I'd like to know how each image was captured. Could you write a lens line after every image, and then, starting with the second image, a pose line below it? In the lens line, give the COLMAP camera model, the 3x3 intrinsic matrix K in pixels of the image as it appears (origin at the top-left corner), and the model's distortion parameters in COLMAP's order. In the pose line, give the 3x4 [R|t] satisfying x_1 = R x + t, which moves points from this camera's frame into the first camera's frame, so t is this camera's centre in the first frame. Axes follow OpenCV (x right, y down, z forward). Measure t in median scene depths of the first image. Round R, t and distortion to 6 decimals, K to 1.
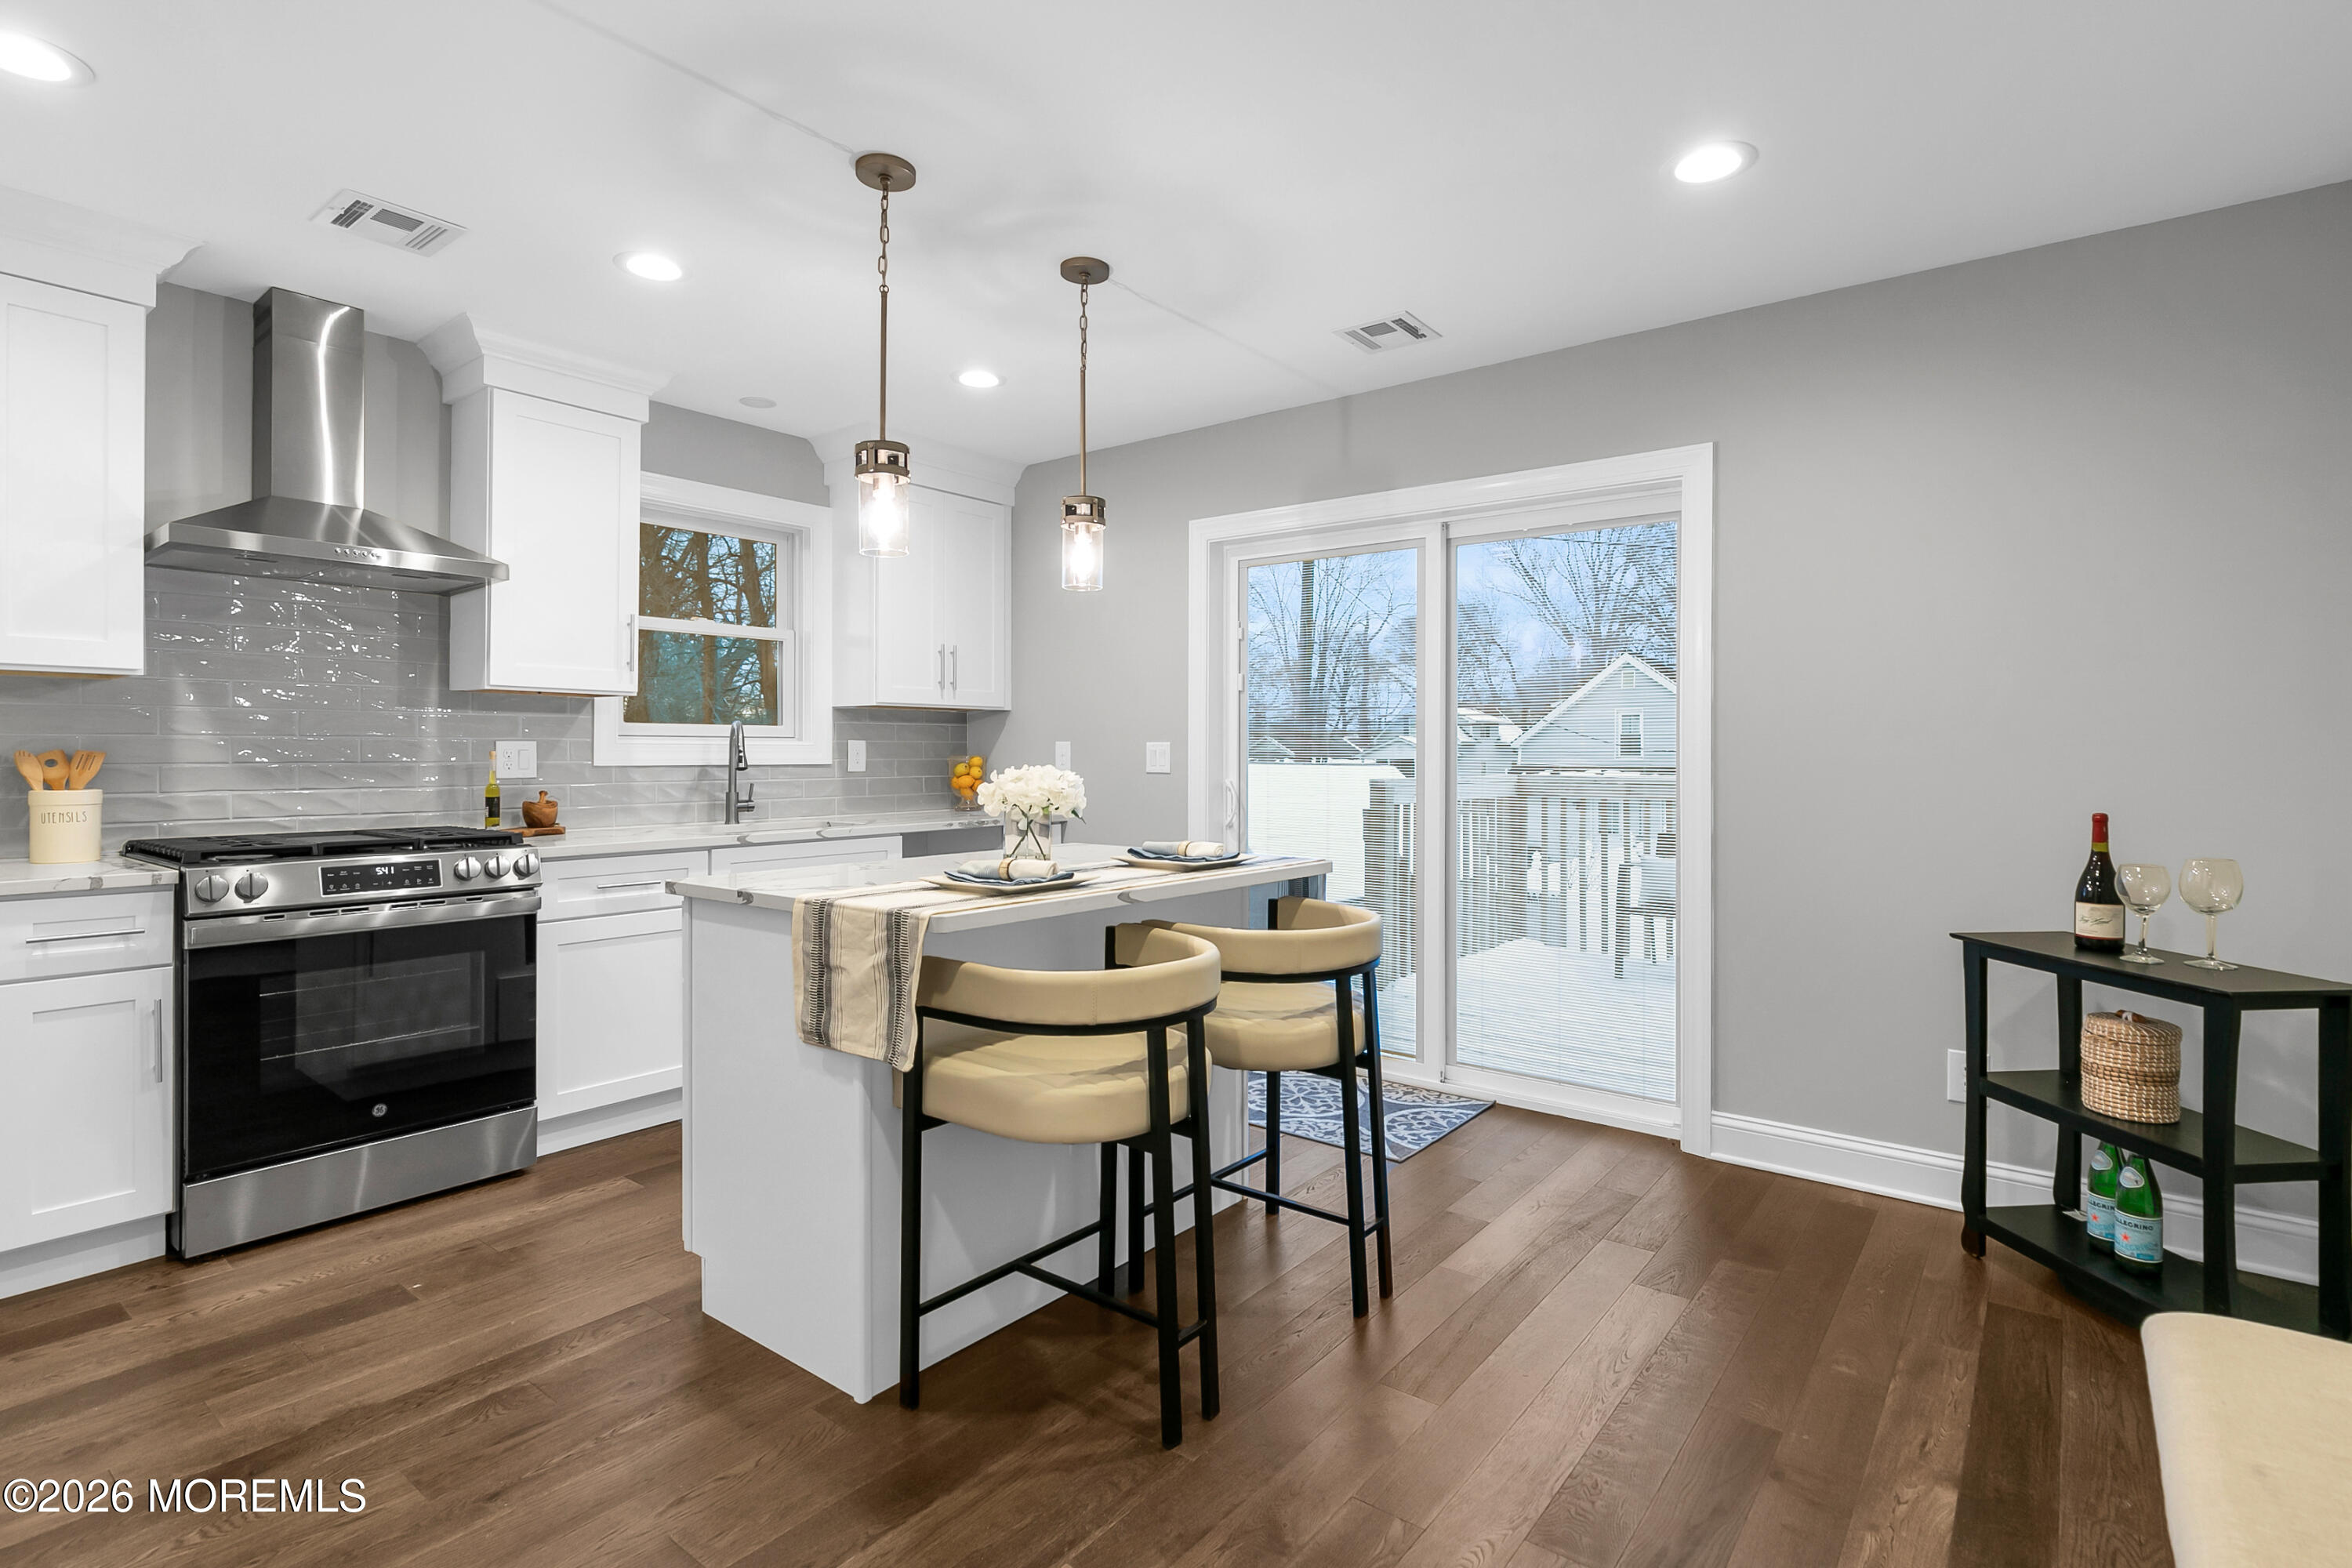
lens RADIAL K [[1097.6, 0, 1170.0], [0, 1097.6, 762.0], [0, 0, 1]] dist [-0.006216, 0.001381]
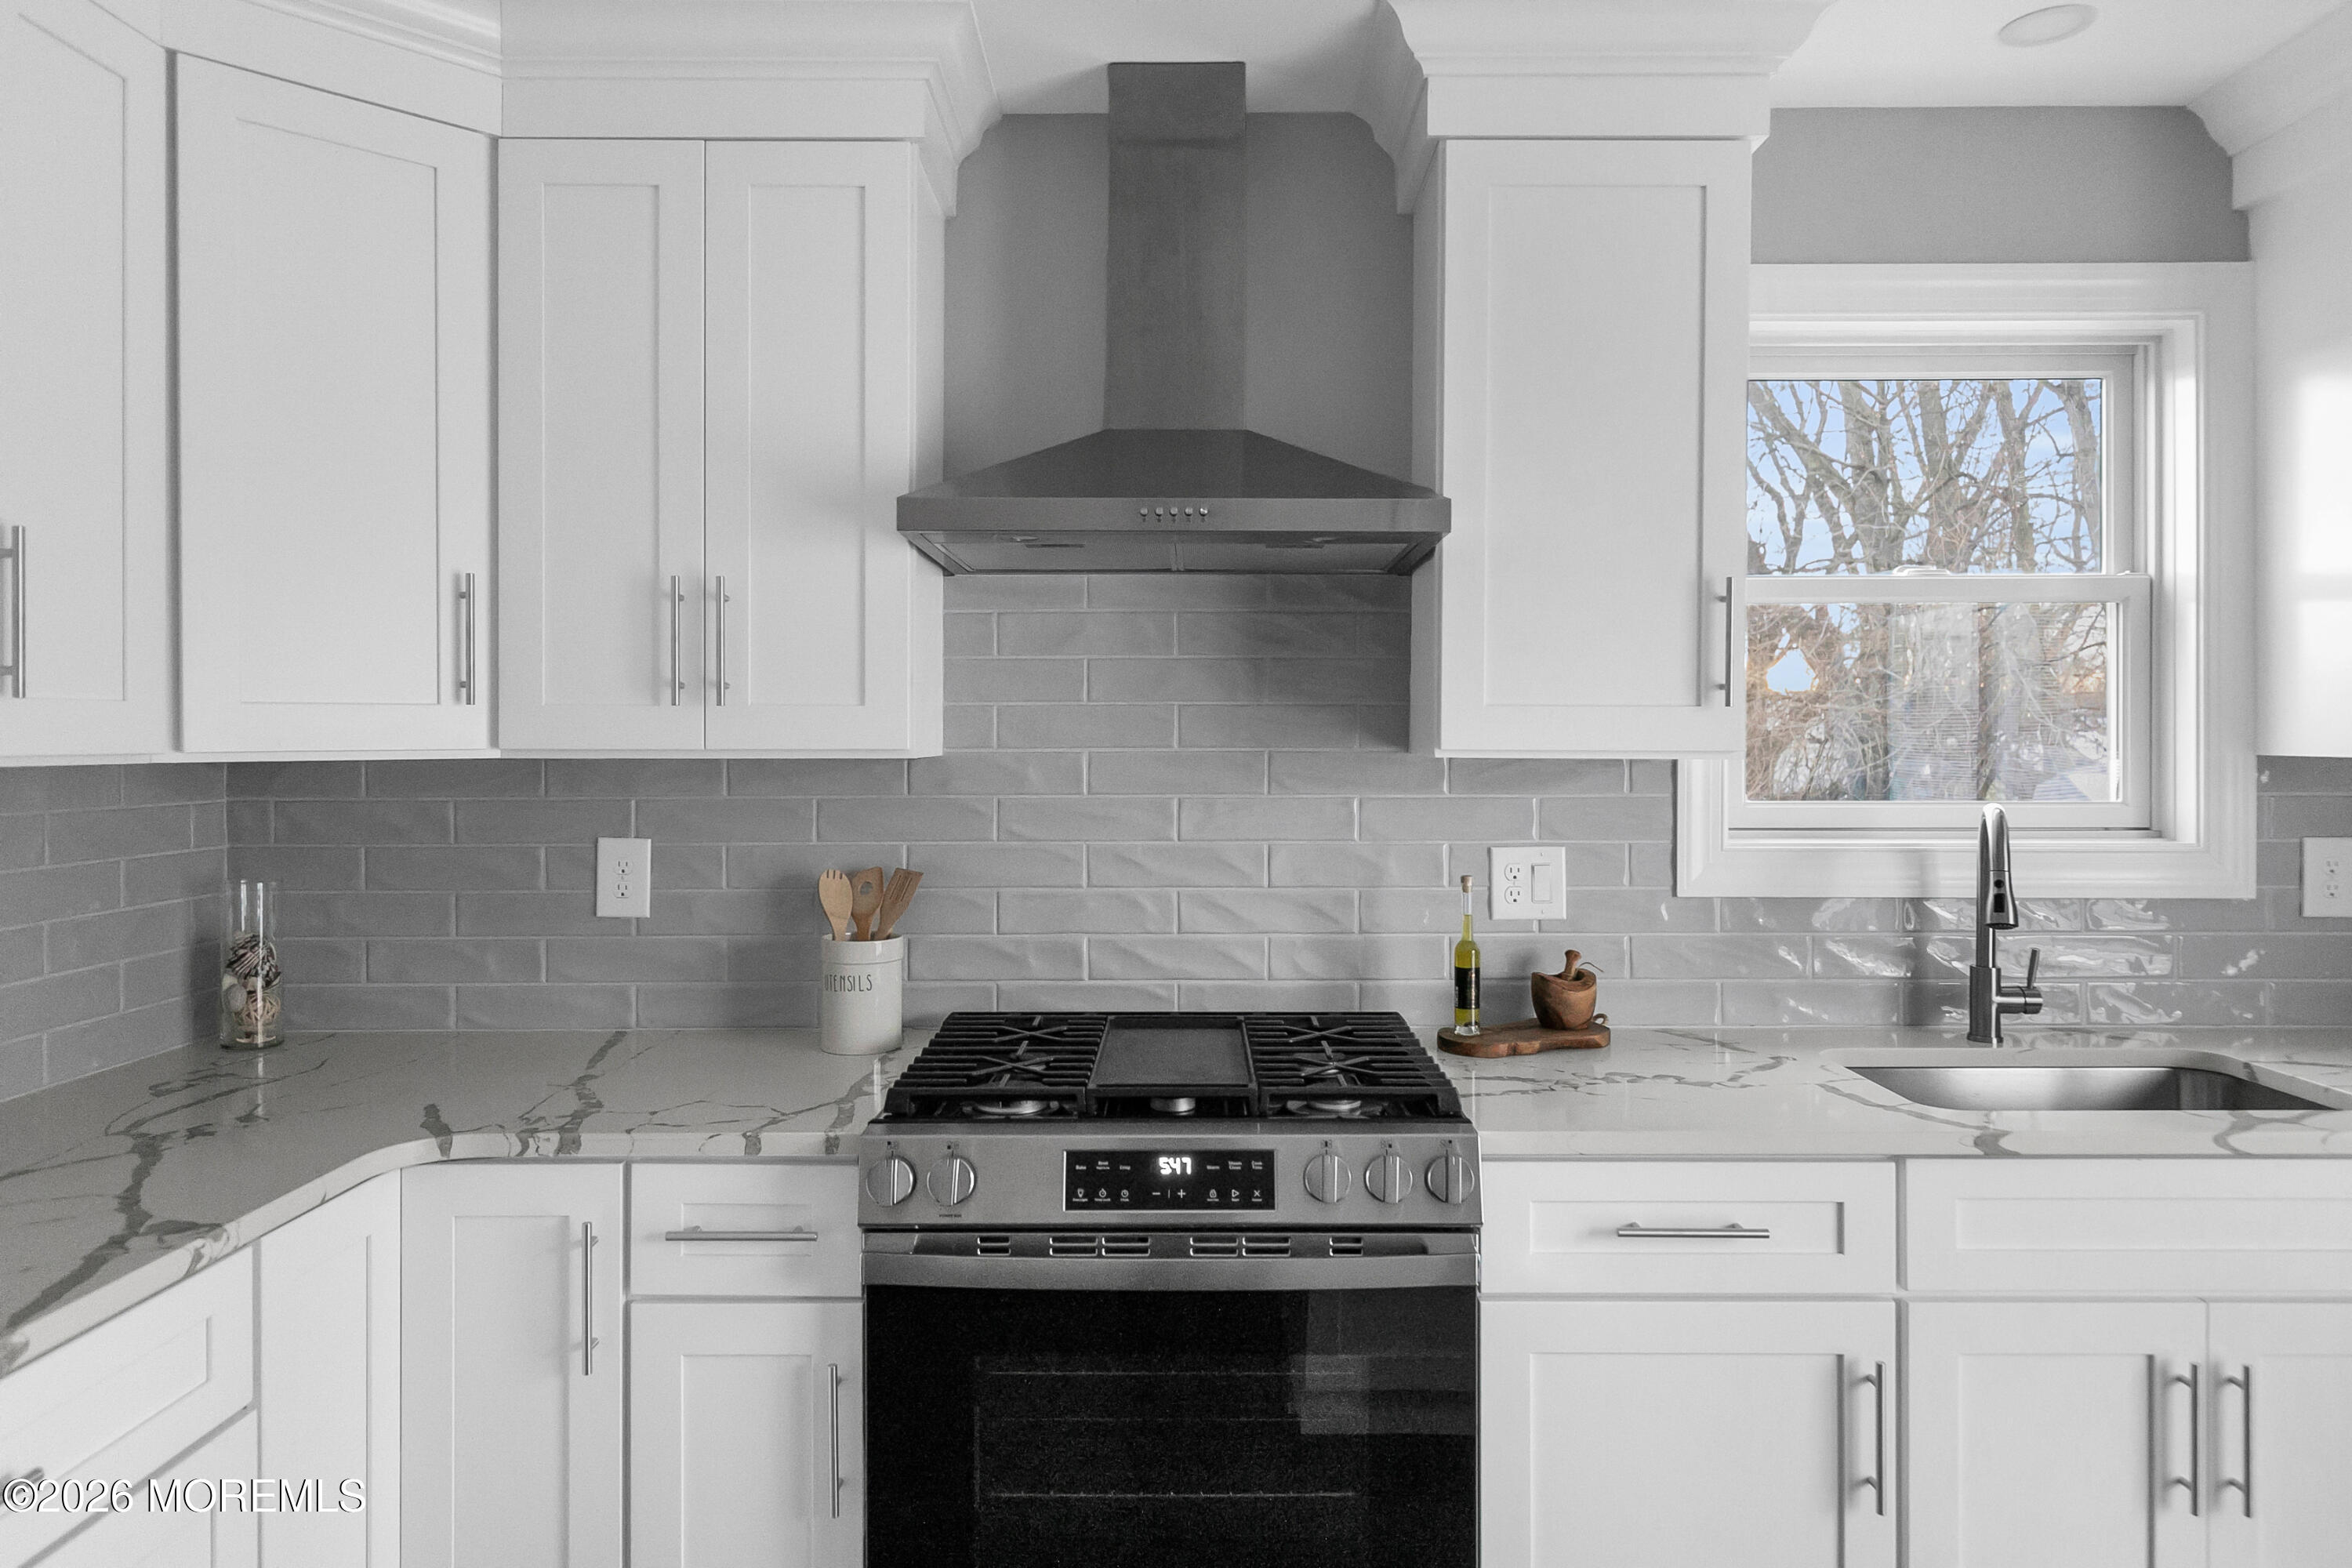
lens RADIAL K [[1500.6, 0, 1219.2], [0, 1500.6, 742.3], [0, 0, 1]] dist [0.004306, -0.001810]
pose [[0.627046, -0.002786, -0.778977, -0.197403], [-0.005727, 0.999950, -0.008186, -0.080149], [0.778961, 0.009595, 0.626999, 0.605628]]
